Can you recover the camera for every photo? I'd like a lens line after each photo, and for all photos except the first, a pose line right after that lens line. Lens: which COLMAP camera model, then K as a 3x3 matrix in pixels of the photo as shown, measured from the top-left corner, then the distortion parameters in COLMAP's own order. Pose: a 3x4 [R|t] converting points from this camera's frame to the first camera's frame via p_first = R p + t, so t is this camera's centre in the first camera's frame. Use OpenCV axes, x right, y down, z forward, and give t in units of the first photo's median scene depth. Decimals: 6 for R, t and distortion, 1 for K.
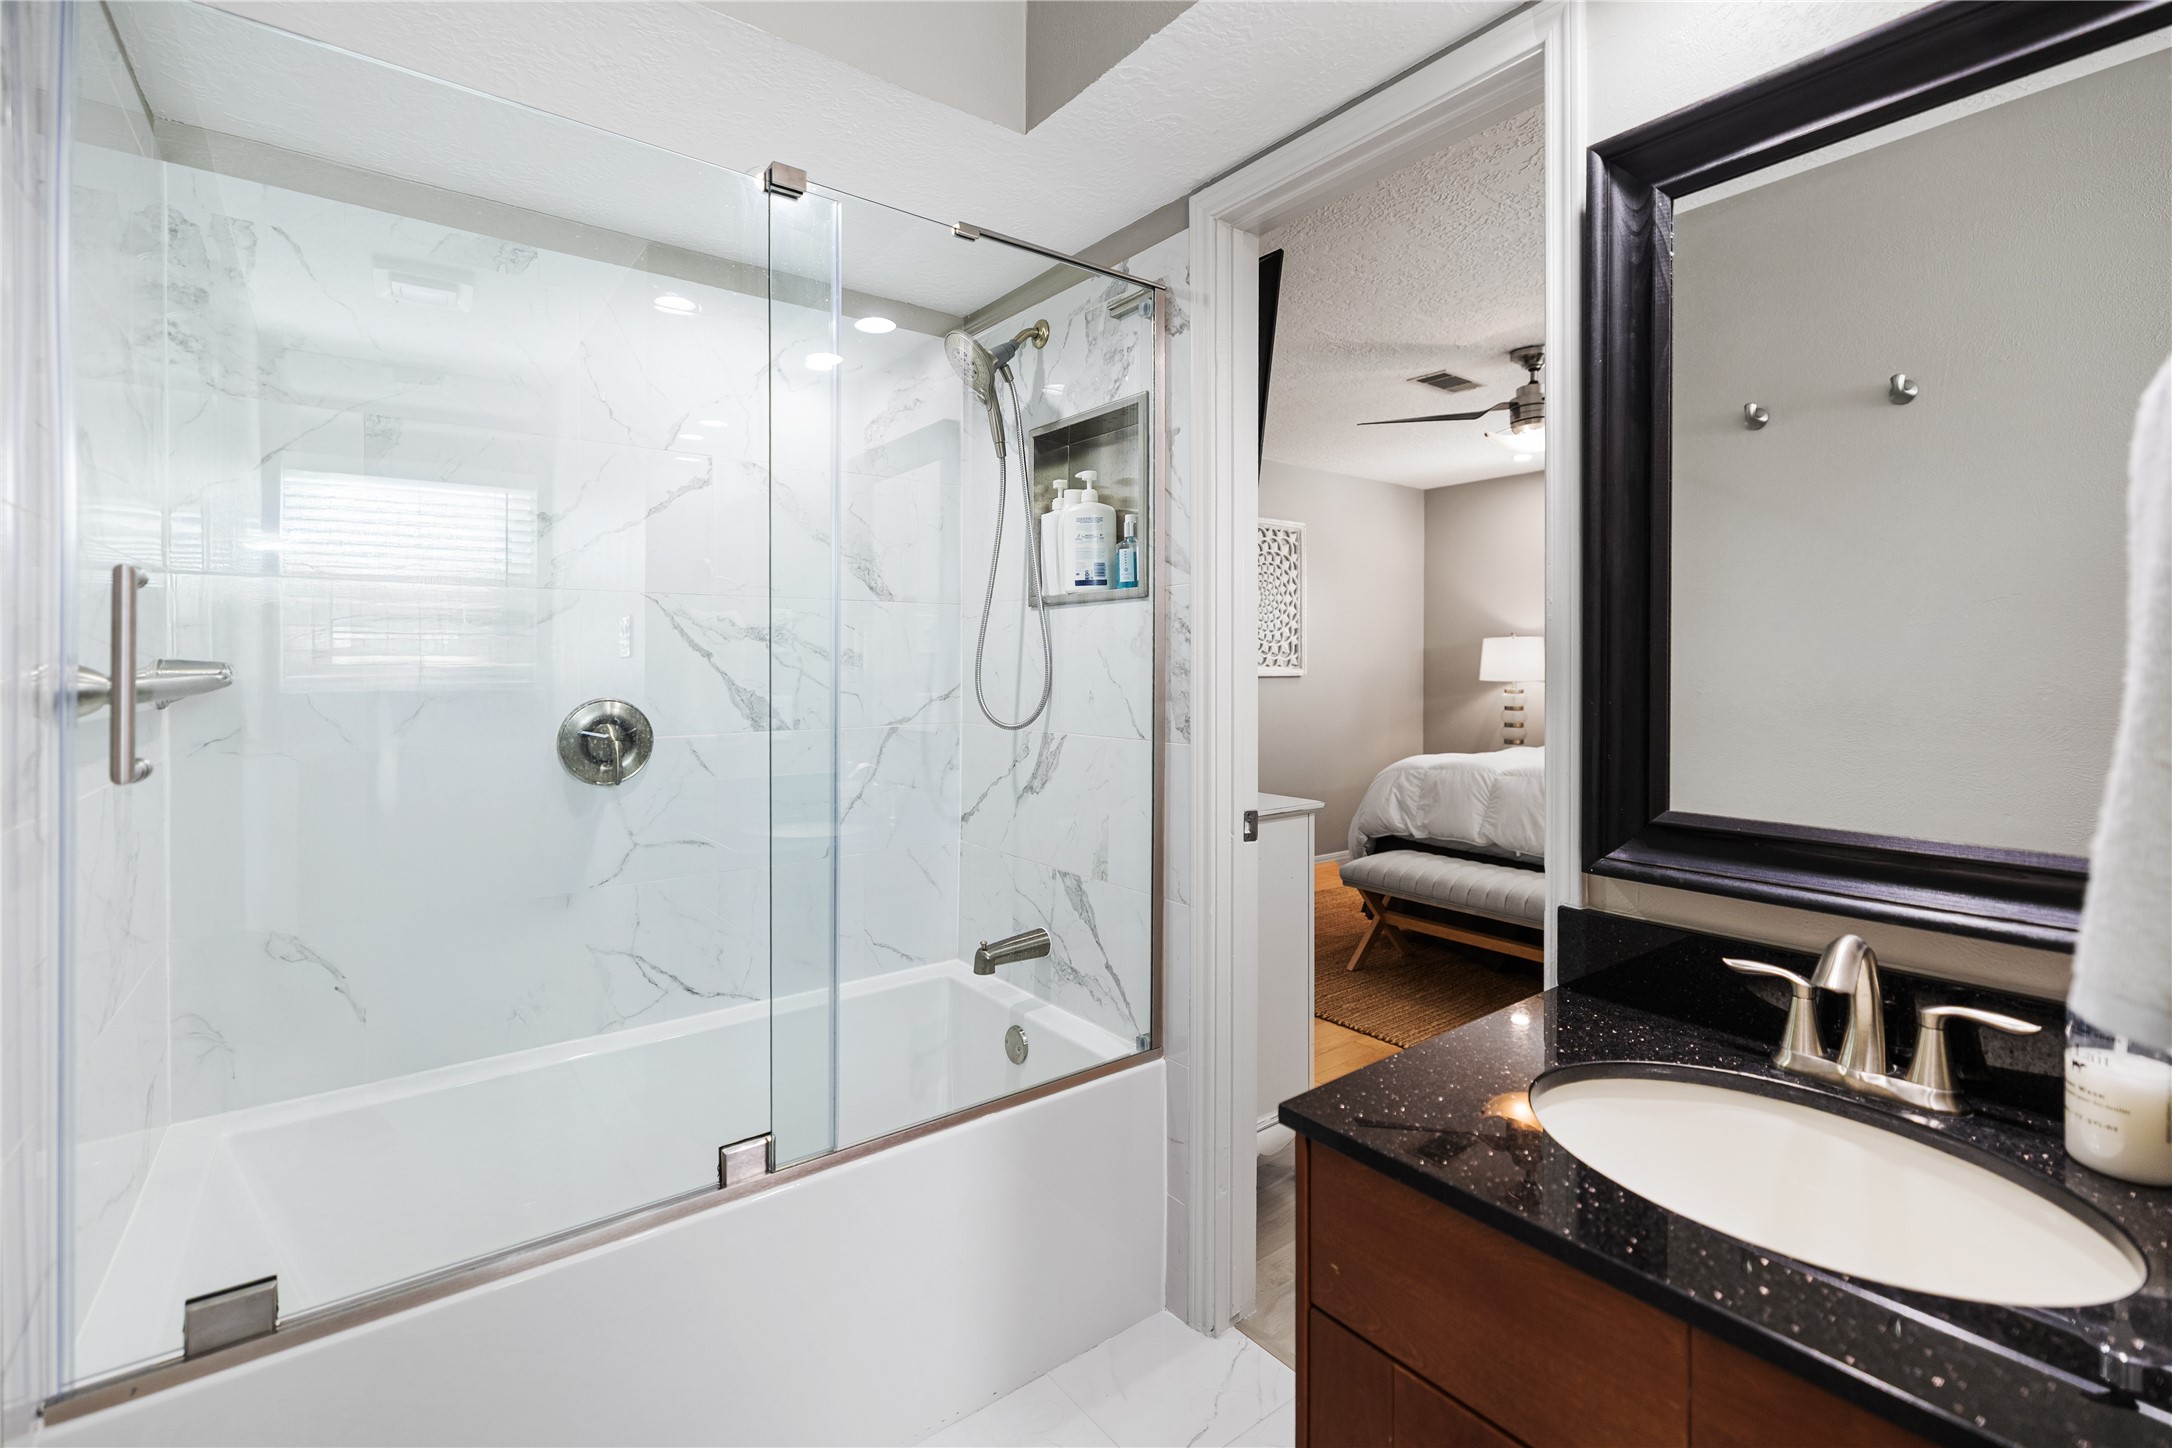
lens RADIAL K [[974.6, 0, 1087.4], [0, 974.6, 662.3], [0, 0, 1]] dist [0.000296, 0.000015]
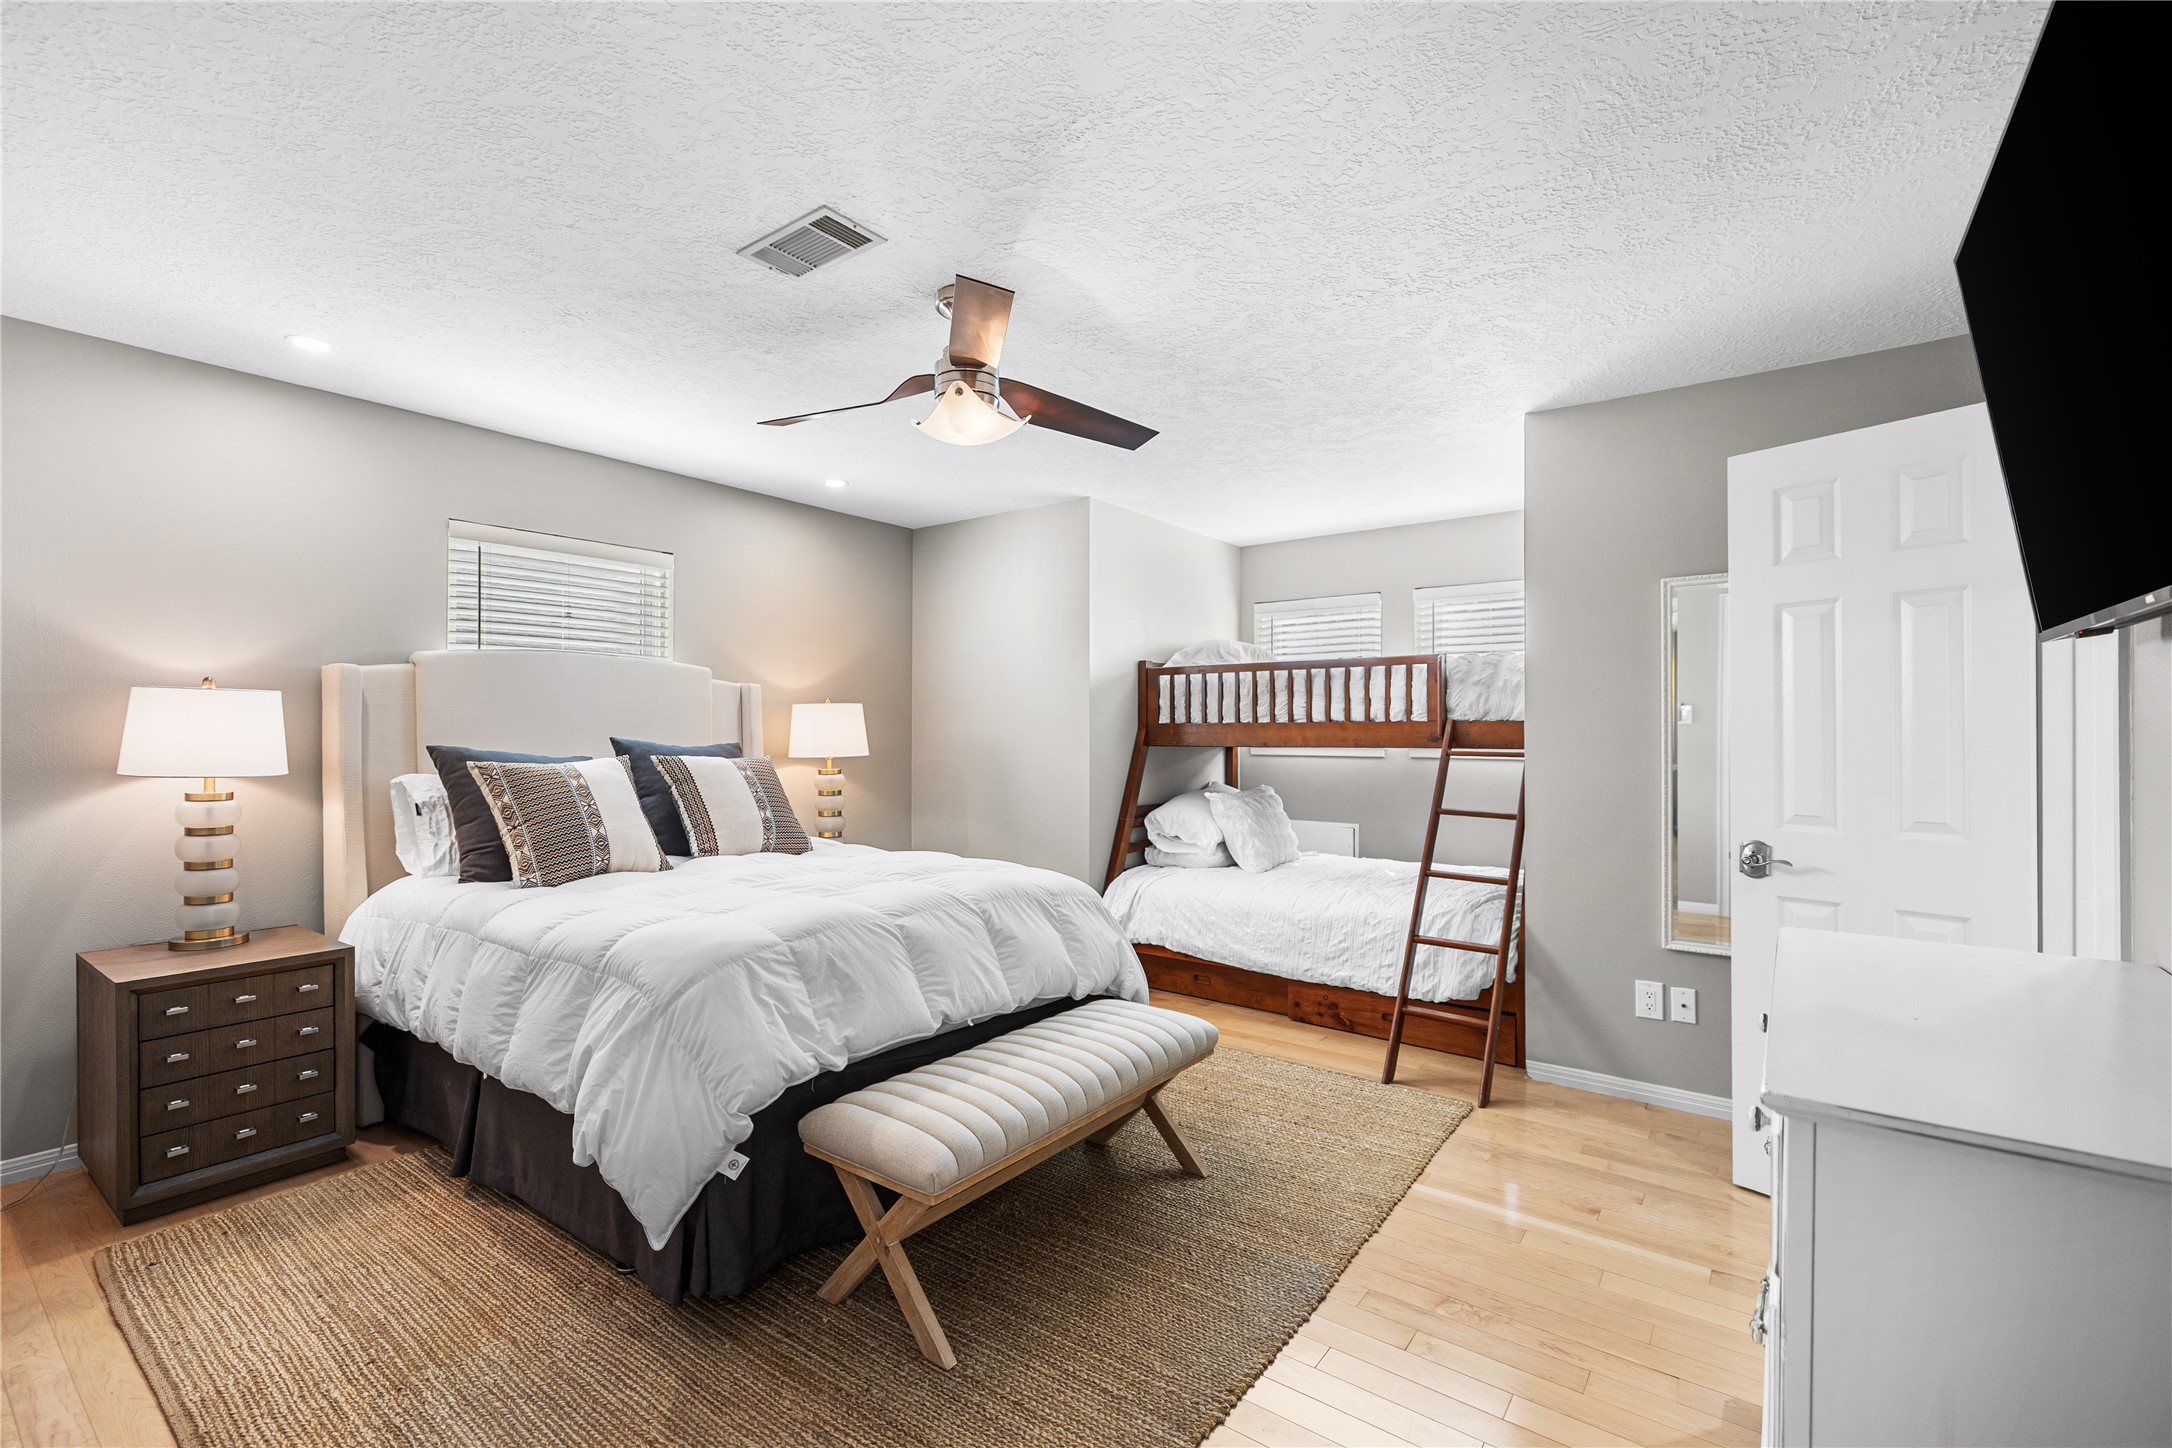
lens RADIAL K [[924.8, 0, 1086.0], [0, 924.8, 724.0], [0, 0, 1]] dist [-0.001222, 0.000040]
pose [[-0.271273, 0.012553, 0.962421, -0.127821], [-0.004553, 0.999887, -0.014325, -0.002033], [-0.962492, -0.008268, -0.271185, 0.687306]]
